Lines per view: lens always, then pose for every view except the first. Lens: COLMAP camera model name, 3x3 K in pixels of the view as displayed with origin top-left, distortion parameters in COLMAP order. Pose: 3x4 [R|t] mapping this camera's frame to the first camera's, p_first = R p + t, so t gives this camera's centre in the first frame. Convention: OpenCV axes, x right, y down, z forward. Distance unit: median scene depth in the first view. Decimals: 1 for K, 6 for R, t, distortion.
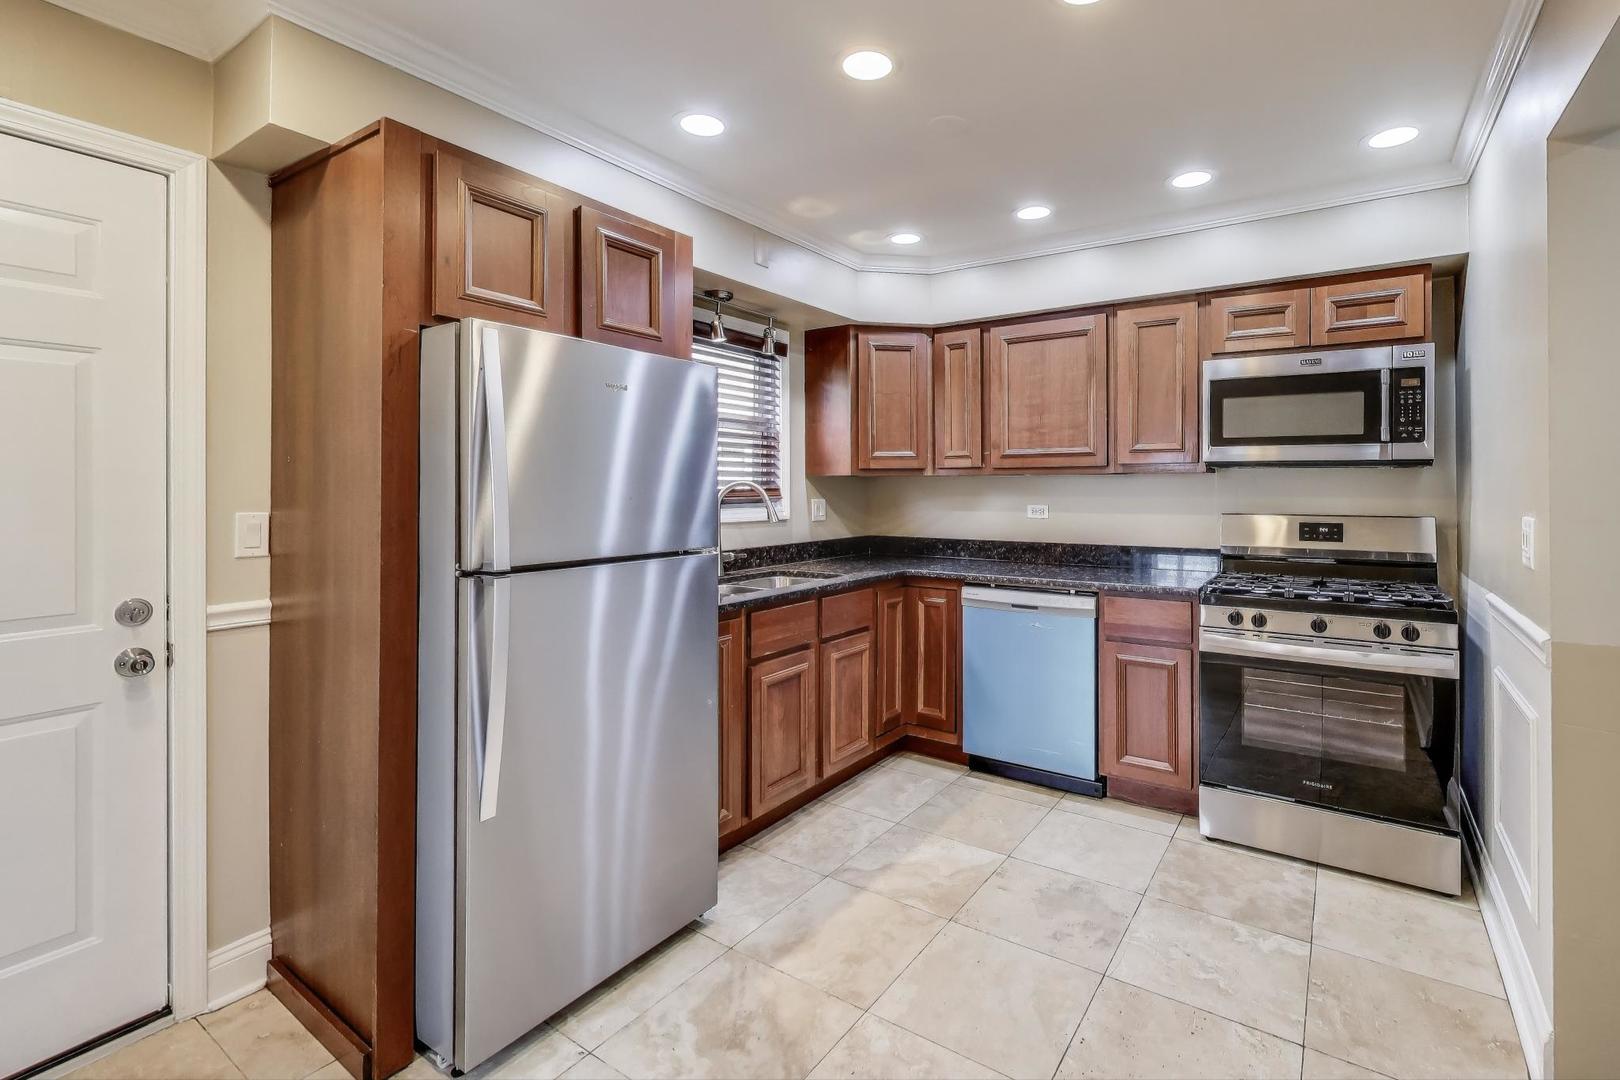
lens RADIAL K [[734.9, 0, 866.8], [0, 734.9, 478.9], [0, 0, 1]] dist [-0.013612, 0.000001]
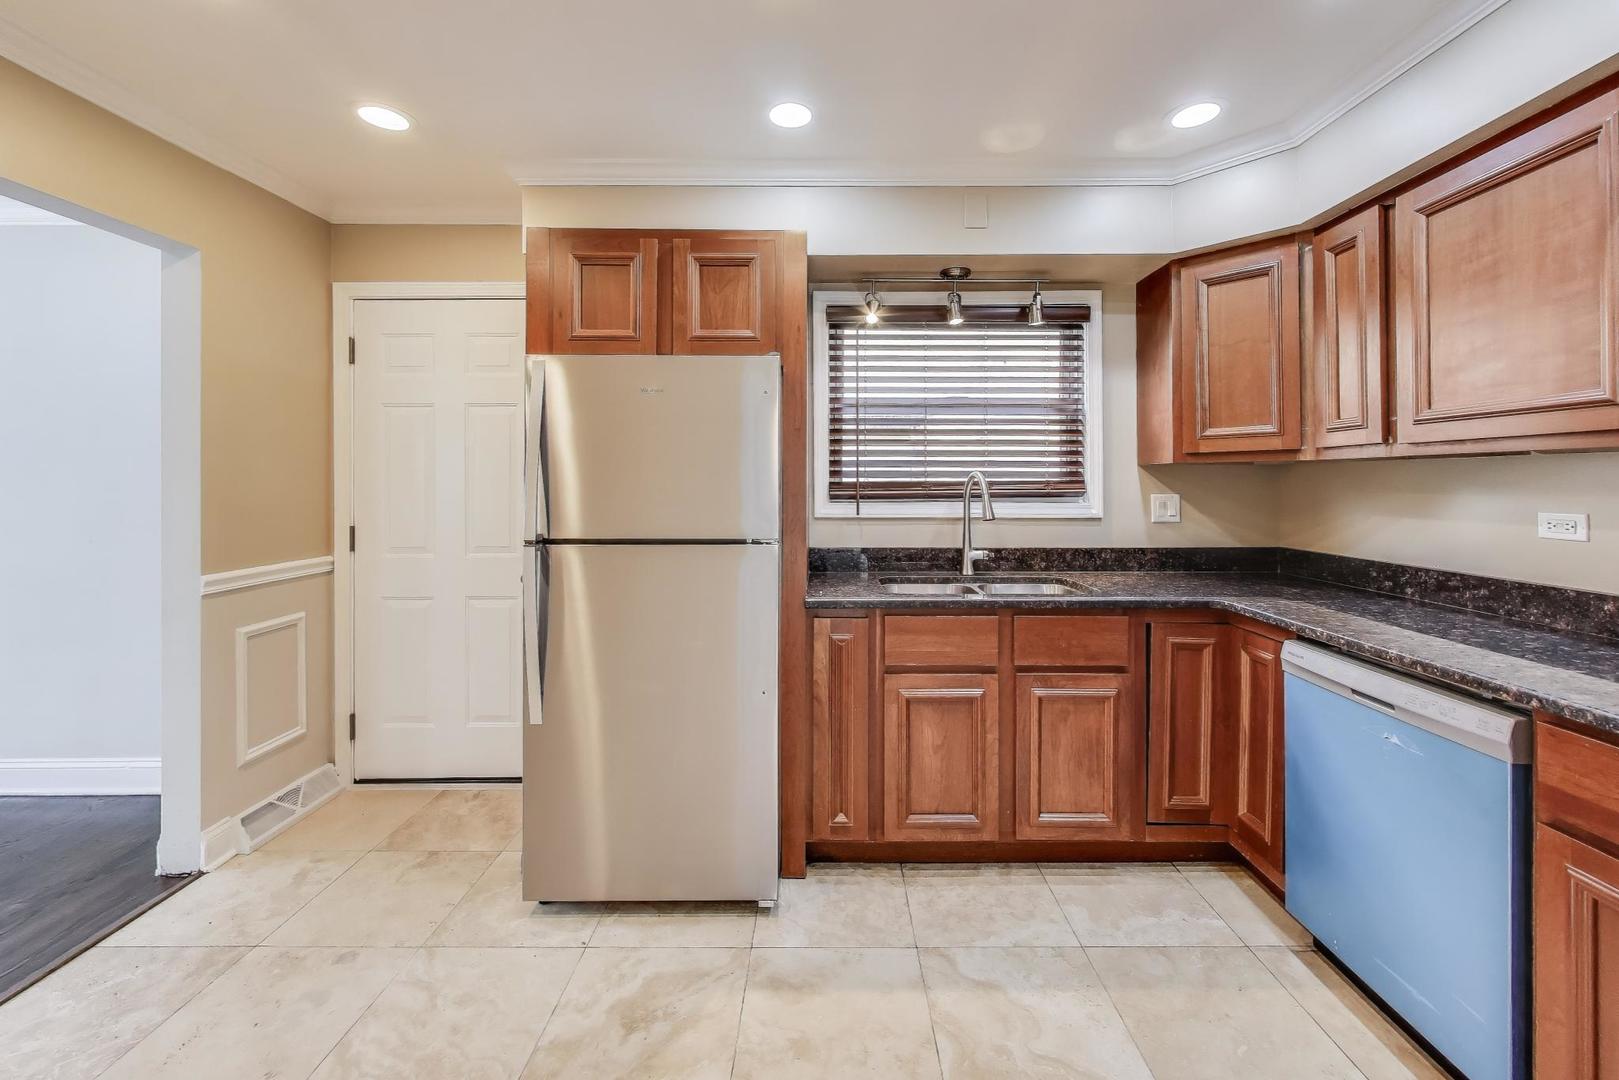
lens RADIAL K [[641.5, 0, 795.2], [0, 641.5, 478.3], [0, 0, 1]] dist [-0.008532, 0.000203]
pose [[0.543118, -0.005217, -0.839640, 0.391118], [0.009693, 0.999953, 0.000056, 0.008696], [0.839601, -0.008169, 0.543143, 0.404935]]
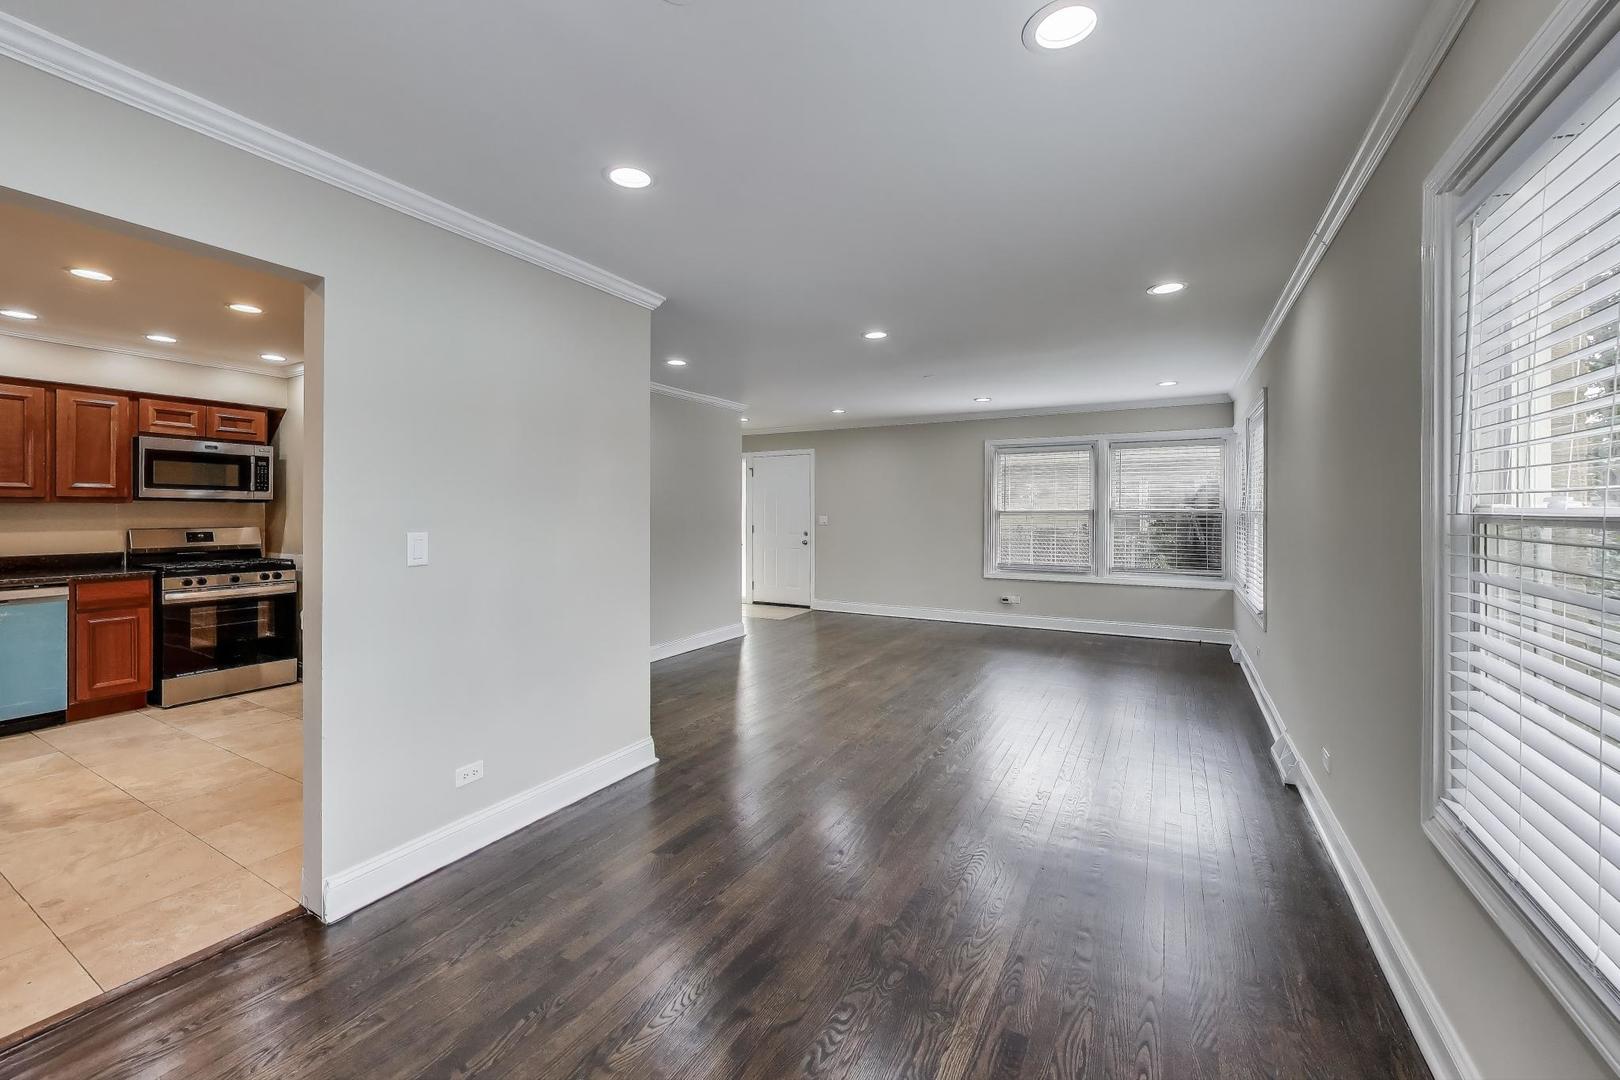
lens RADIAL K [[641.9, 0, 792.5], [0, 641.9, 513.6], [0, 0, 1]] dist [-0.008532, 0.000203]
pose [[-0.046315, -0.004740, 0.998916, -1.046652], [-0.009250, 0.999948, 0.004316, -0.006173], [-0.998884, -0.009040, -0.046357, -0.411136]]
